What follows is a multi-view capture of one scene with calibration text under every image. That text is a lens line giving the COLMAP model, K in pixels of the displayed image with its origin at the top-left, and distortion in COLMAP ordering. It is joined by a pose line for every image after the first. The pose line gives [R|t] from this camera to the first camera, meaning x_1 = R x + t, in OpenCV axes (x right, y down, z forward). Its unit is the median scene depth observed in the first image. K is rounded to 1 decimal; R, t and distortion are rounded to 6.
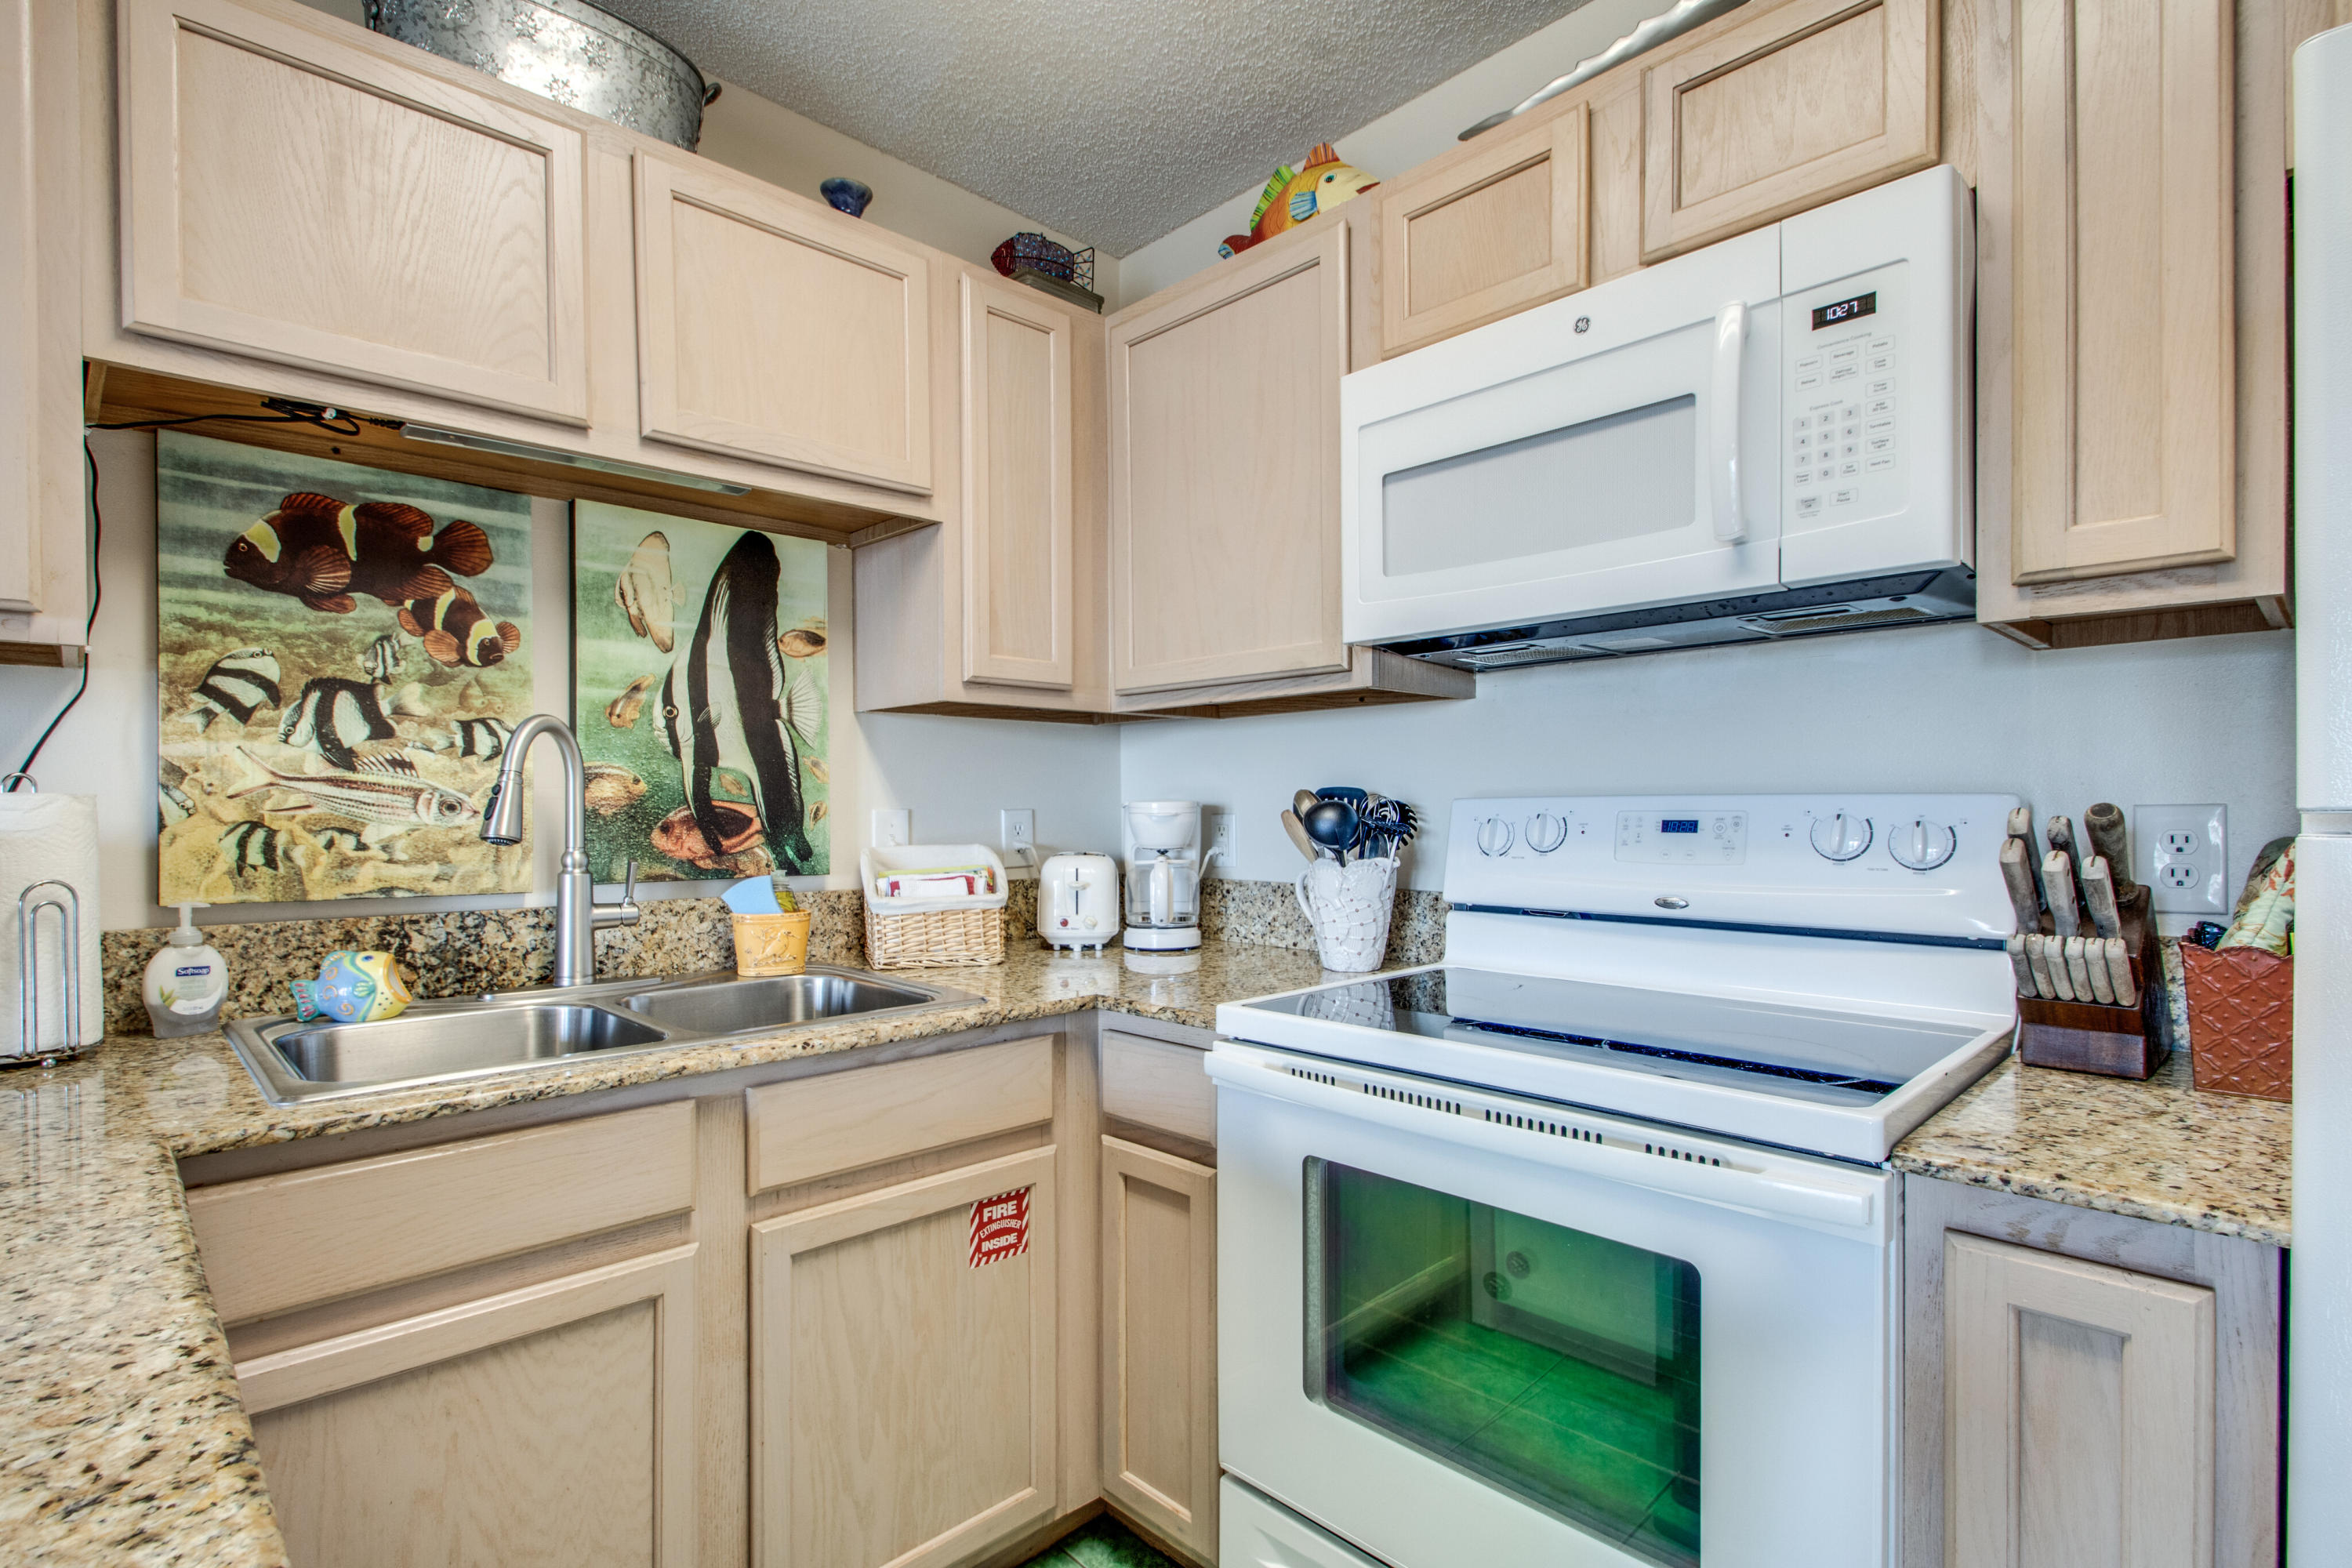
lens RADIAL K [[1123.1, 0, 1148.4], [0, 1123.1, 822.3], [0, 0, 1]] dist [0.025891, -0.014964]
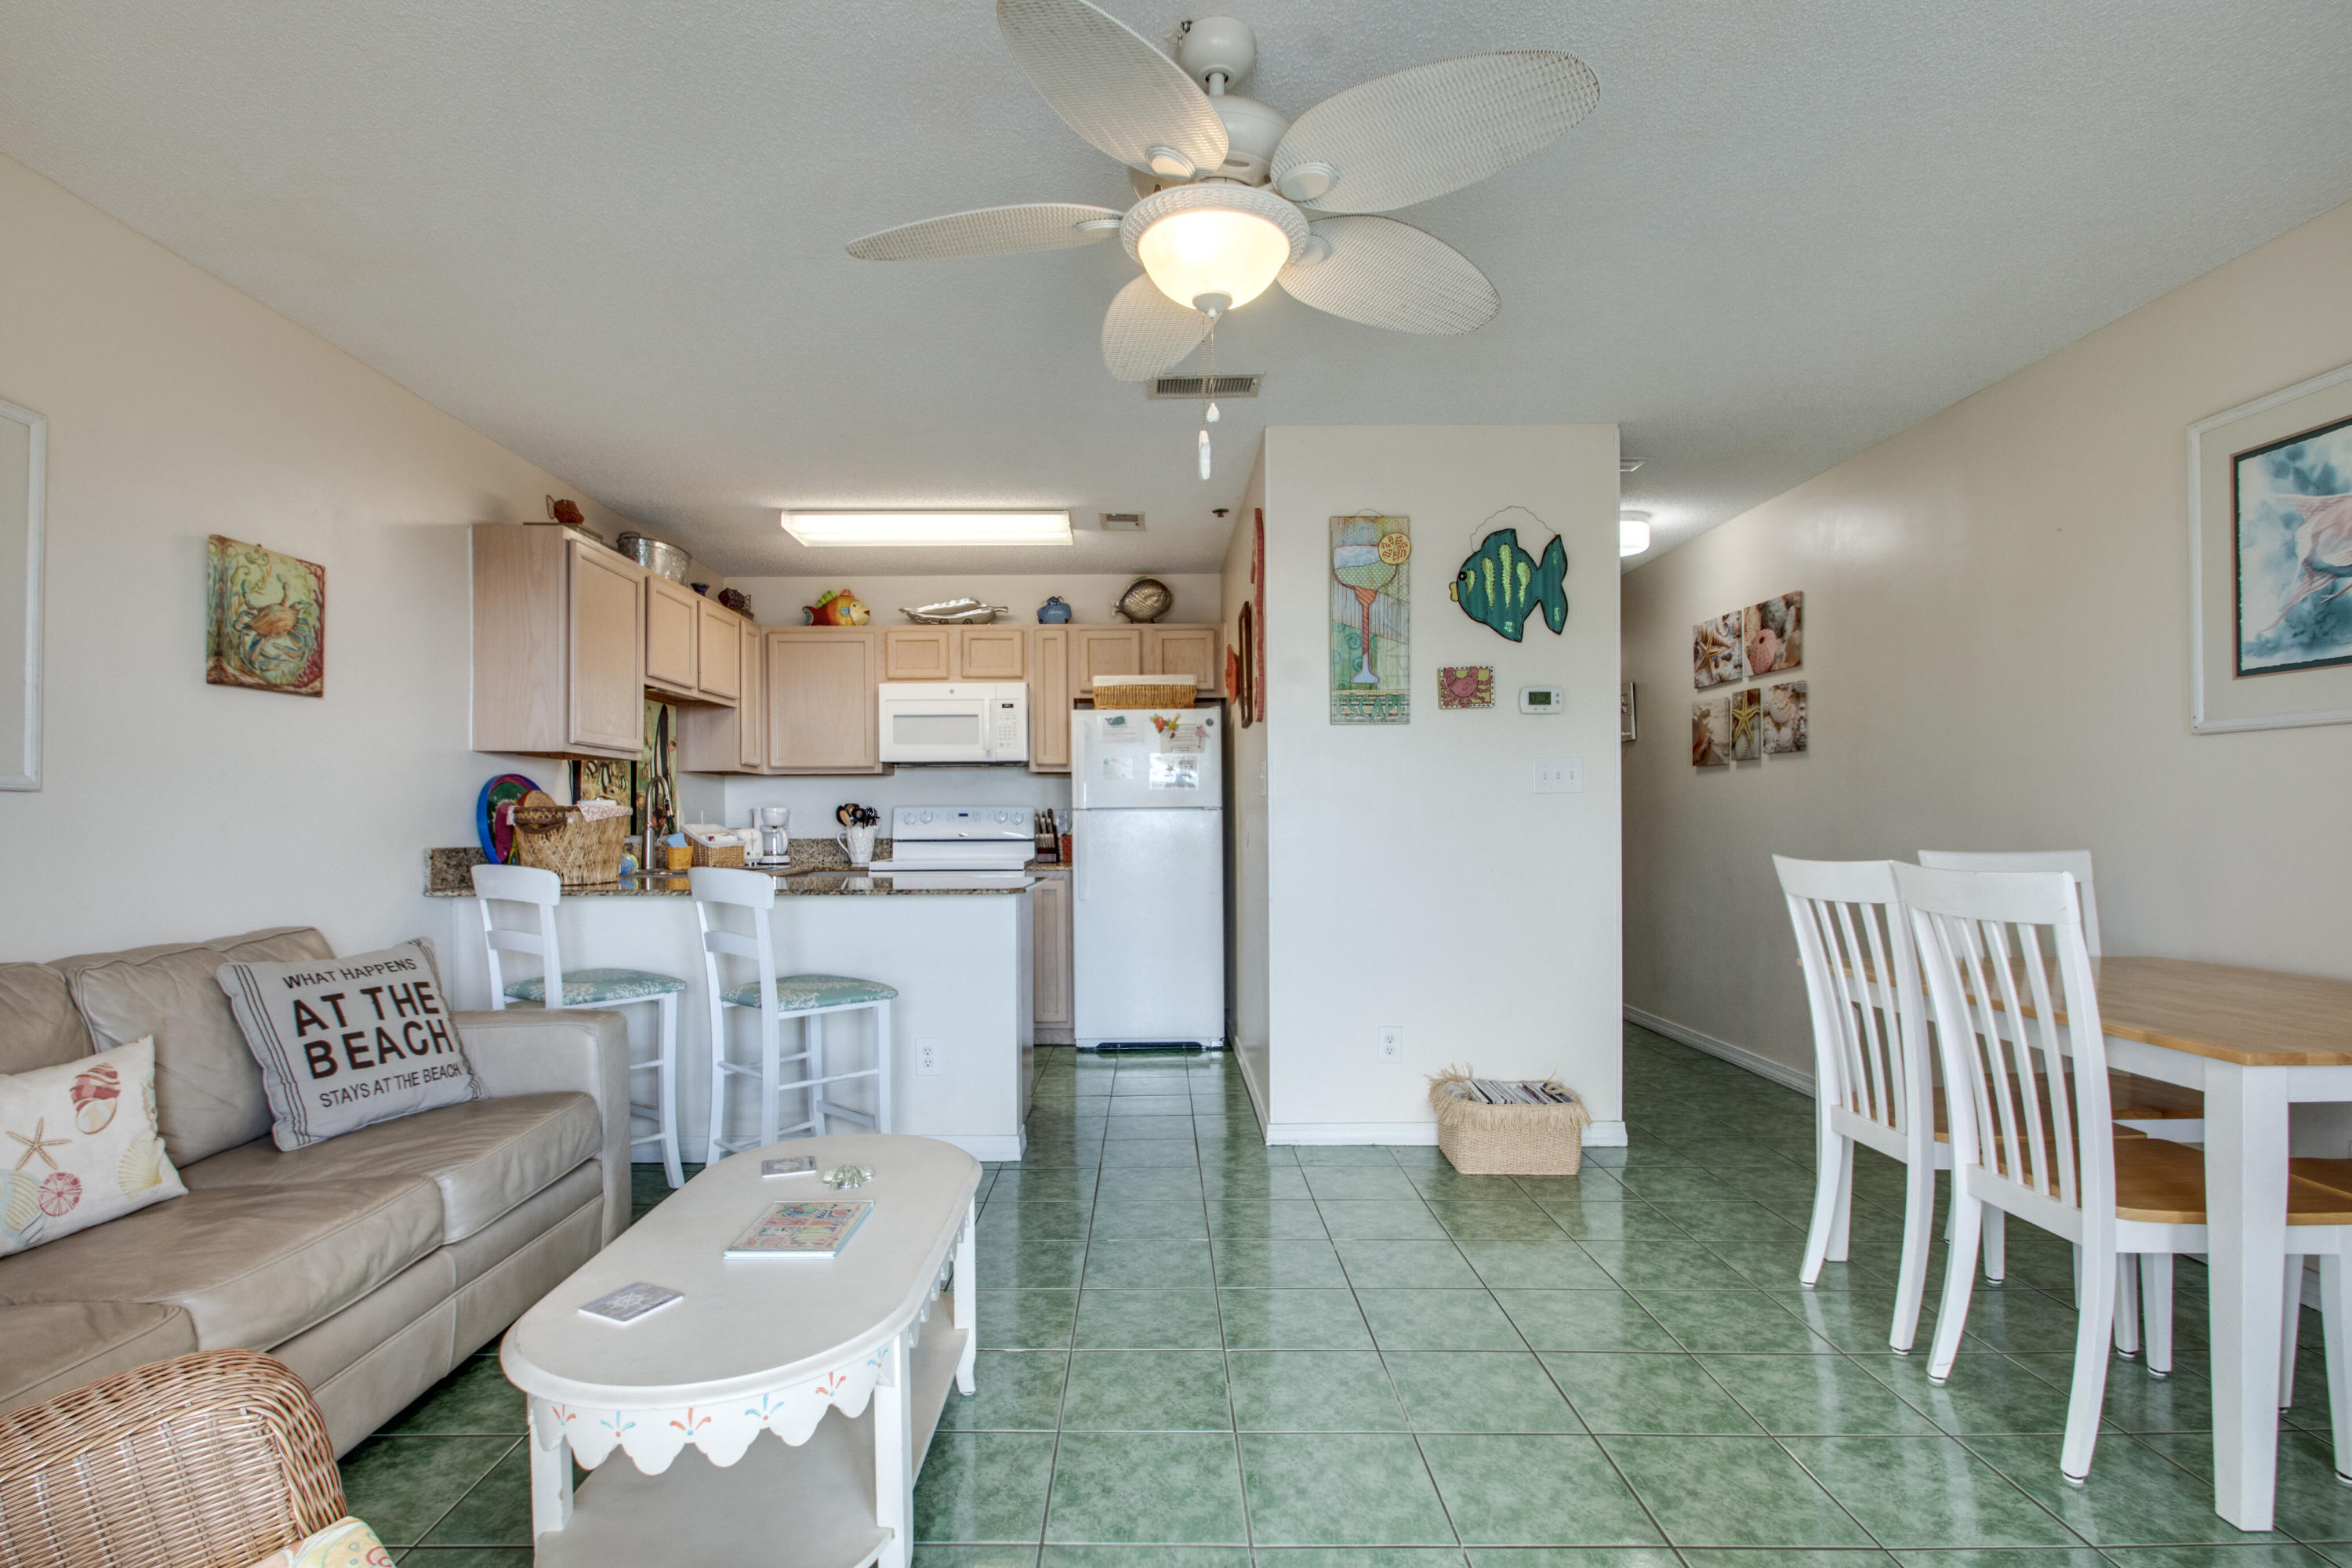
lens RADIAL K [[1123.1, 0, 1138.5], [0, 1123.1, 830.4], [0, 0, 1]] dist [0.025891, -0.014964]
pose [[0.685363, -0.004766, 0.728186, -1.877937], [0.013363, 0.999893, -0.006033, 0.085955], [-0.728079, 0.013866, 0.685353, -2.017396]]
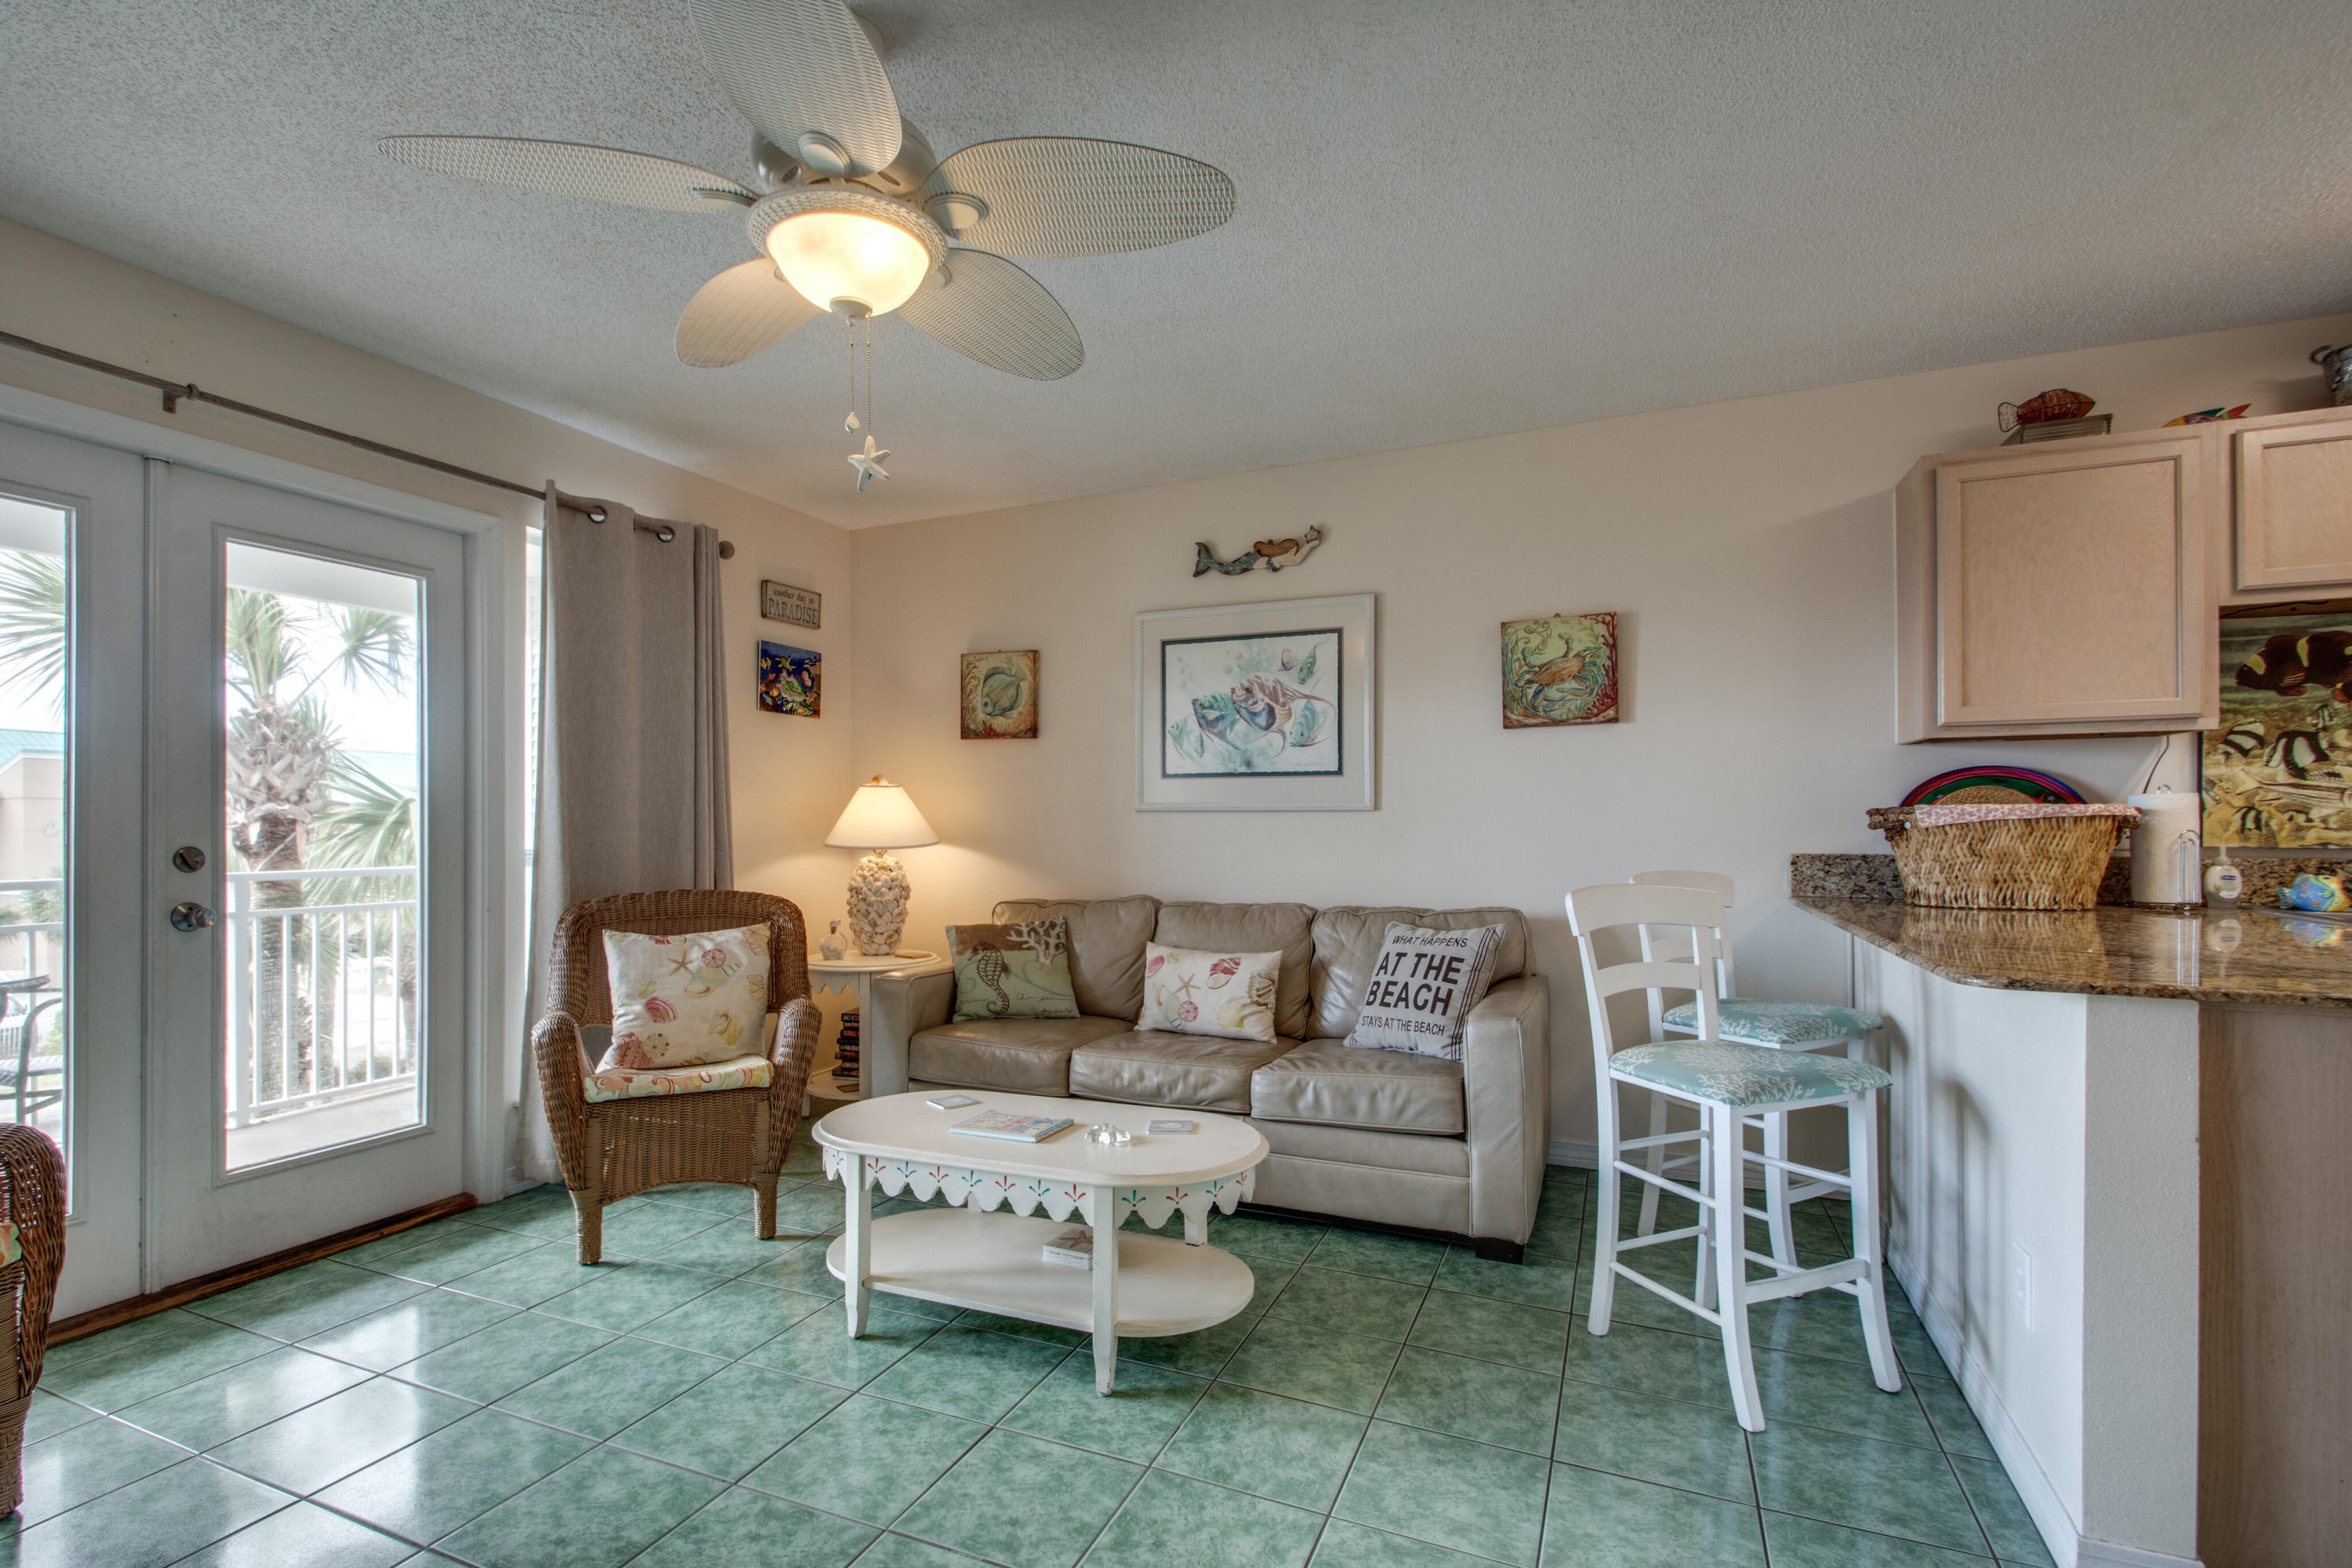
lens RADIAL K [[1082.5, 0, 1153.4], [0, 1082.5, 824.5], [0, 0, 1]] dist [0.027595, -0.013749]
pose [[0.395940, 0.000805, -0.918276, 0.200052], [-0.010087, 0.999943, -0.003473, 0.052840], [0.918221, 0.010638, 0.395926, -1.418706]]
